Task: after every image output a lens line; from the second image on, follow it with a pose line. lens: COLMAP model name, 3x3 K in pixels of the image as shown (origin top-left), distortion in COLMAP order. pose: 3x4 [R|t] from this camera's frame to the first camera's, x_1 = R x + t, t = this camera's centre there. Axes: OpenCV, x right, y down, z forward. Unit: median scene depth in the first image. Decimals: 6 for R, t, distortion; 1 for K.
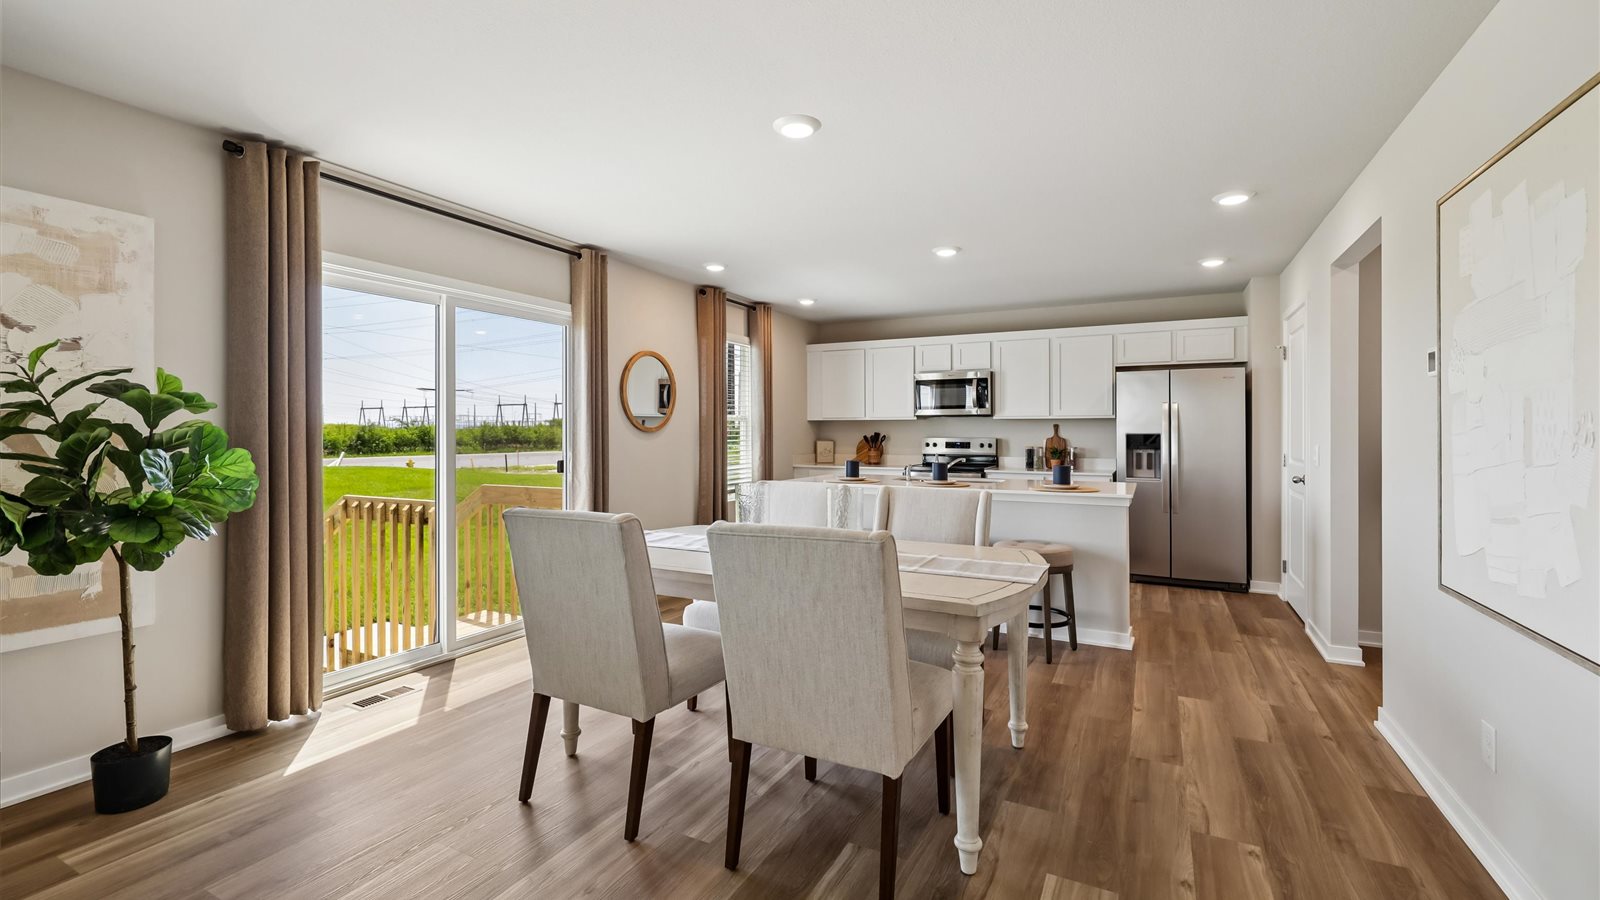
lens RADIAL K [[687.8, 0, 798.5], [0, 687.8, 433.5], [0, 0, 1]] dist [0.000013, 0.000142]
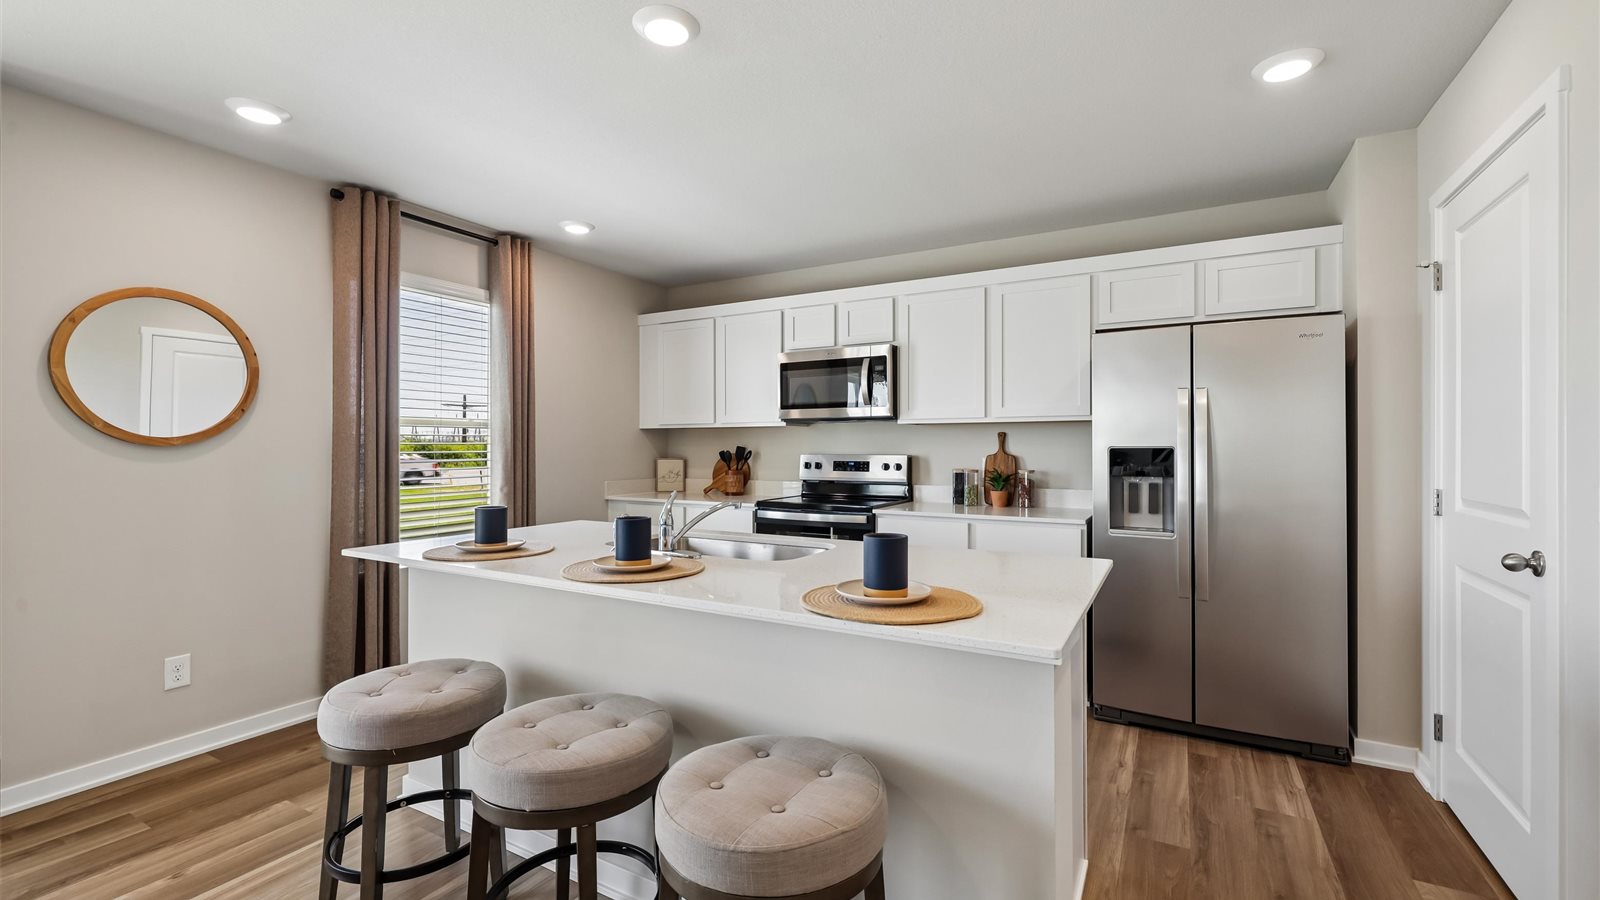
lens RADIAL K [[677.0, 0, 800.0], [0, 677.0, 450.0], [0, 0, 1]] dist [-0.001641, -0.000064]
pose [[0.999419, -0.001810, -0.034035, 0.240059], [0.001890, 0.999996, 0.002315, 0.000640], [0.034030, -0.002378, 0.999418, 0.440035]]
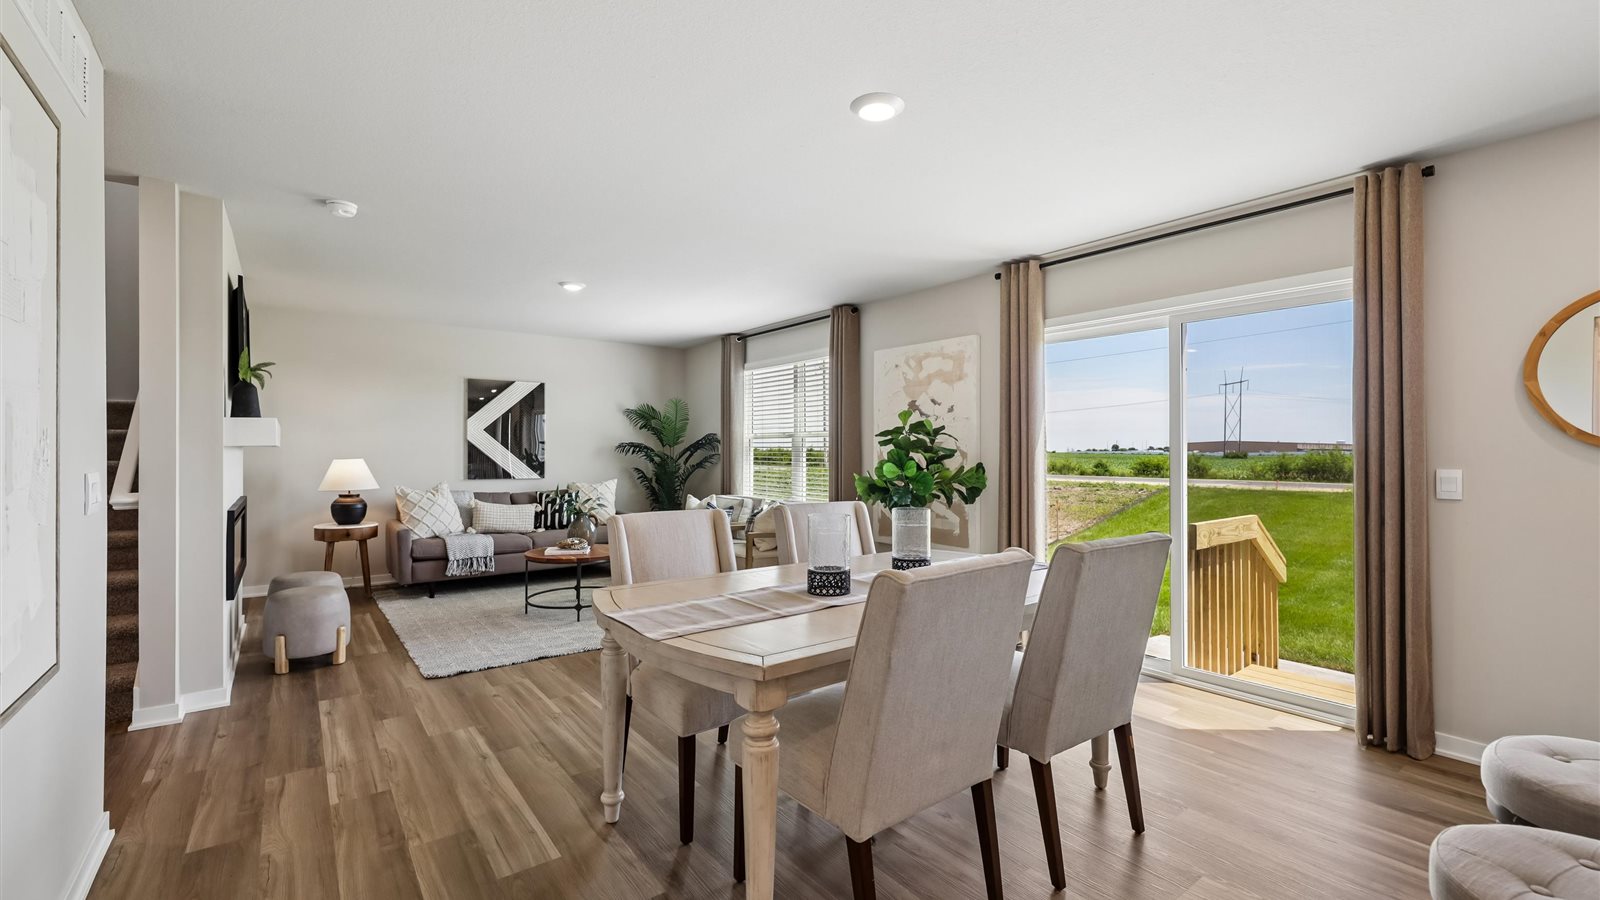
lens RADIAL K [[677.0, 0, 800.0], [0, 677.0, 450.0], [0, 0, 1]] dist [-0.001641, -0.000064]
pose [[-0.432822, -0.005147, -0.901465, 0.382011], [-0.005384, 0.999981, -0.003124, 0.000598], [0.901463, 0.003501, -0.432841, 0.590999]]
